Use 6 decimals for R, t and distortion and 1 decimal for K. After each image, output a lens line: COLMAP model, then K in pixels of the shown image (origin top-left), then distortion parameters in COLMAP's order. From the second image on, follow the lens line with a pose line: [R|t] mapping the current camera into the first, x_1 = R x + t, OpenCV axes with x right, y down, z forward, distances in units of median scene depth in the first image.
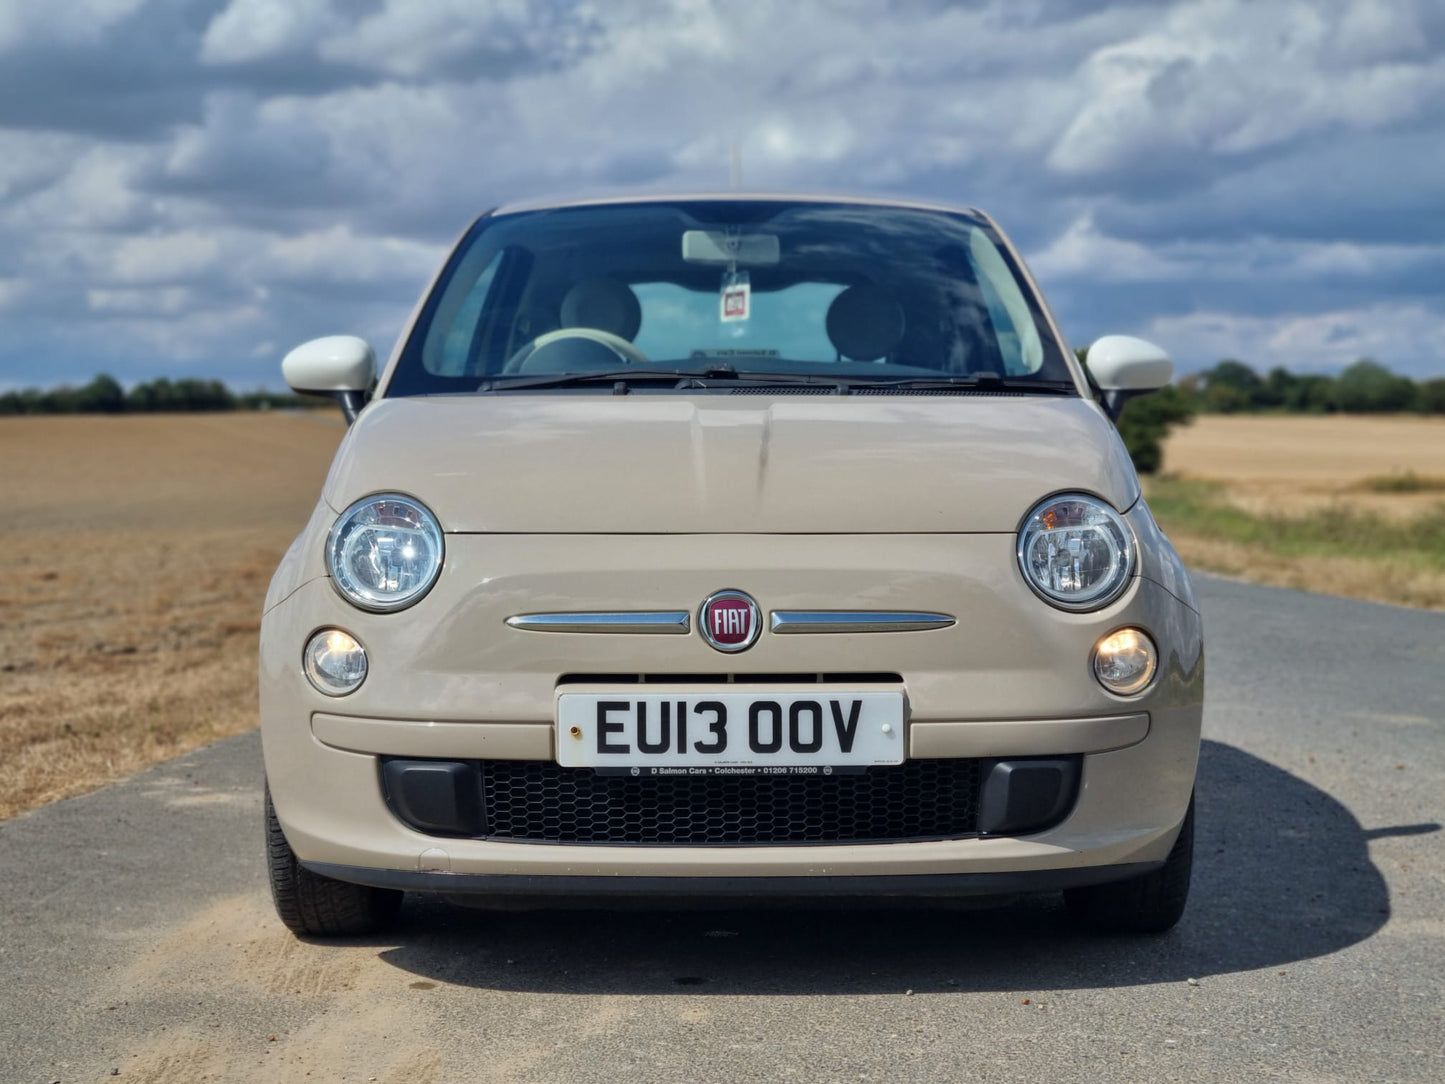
lens RADIAL K [[2256.9, 0, 658.8], [0, 2256.9, 512.1], [0, 0, 1]] dist [0.034417, 0.090604]
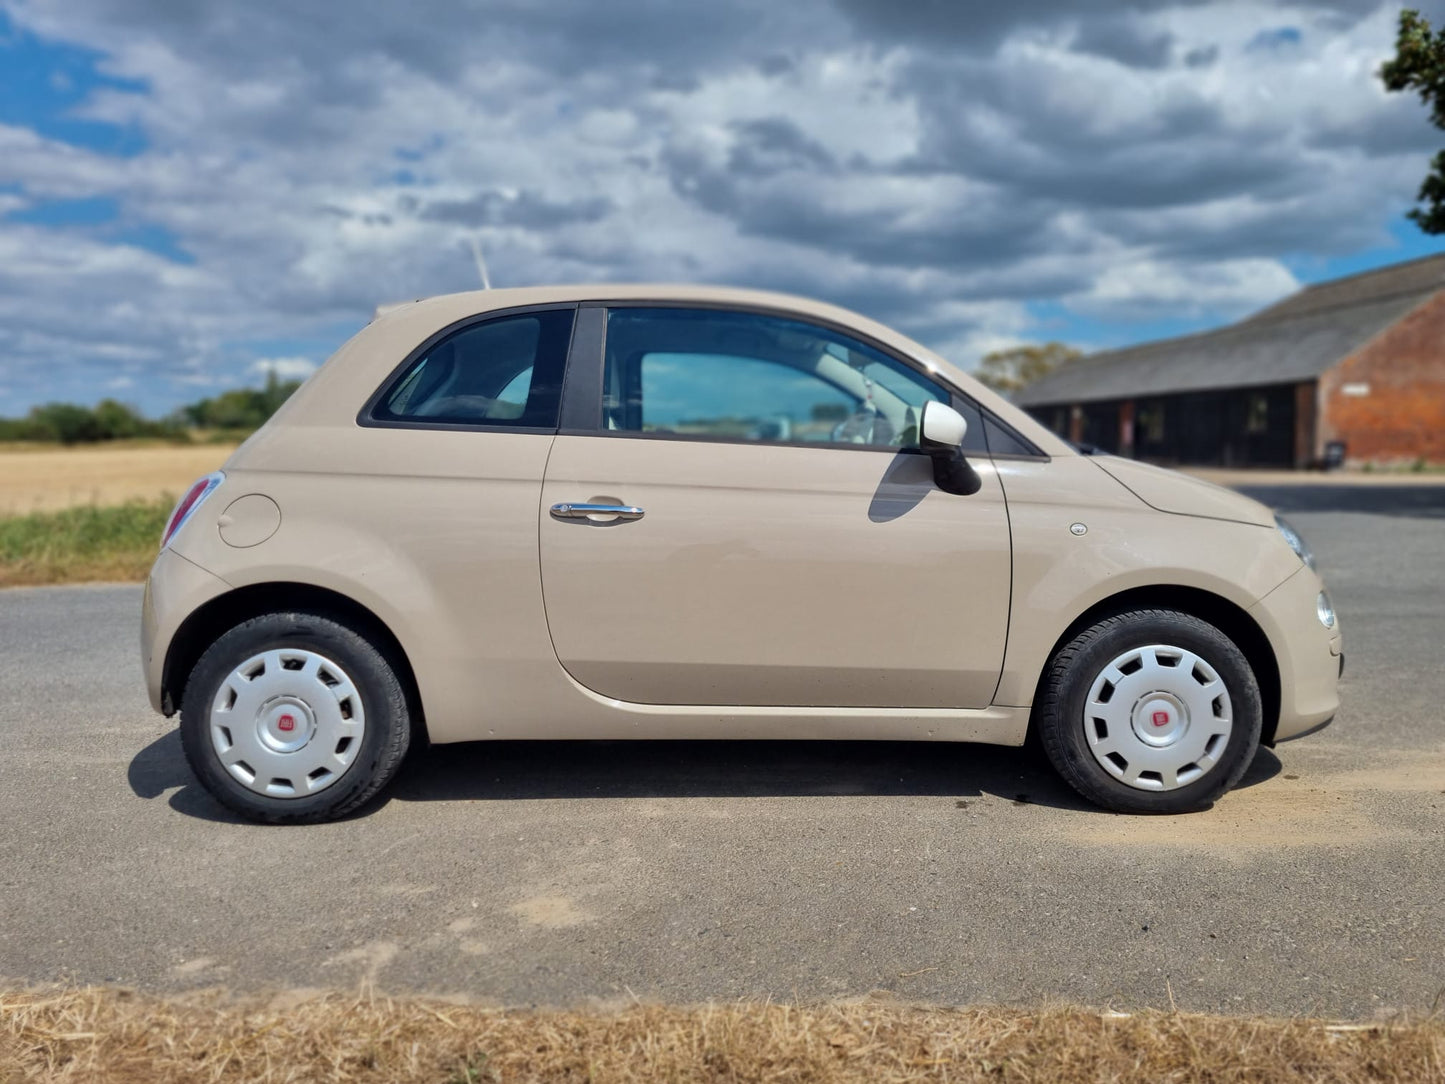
lens RADIAL K [[1099.6, 0, 743.7], [0, 1099.6, 526.3], [0, 0, 1]] dist [0.059168, -0.053521]
pose [[-0.075651, -0.069653, 0.994699, -1.022971], [0.027733, 0.997024, 0.071925, -0.077933], [-0.996749, 0.033027, -0.073494, 1.592638]]
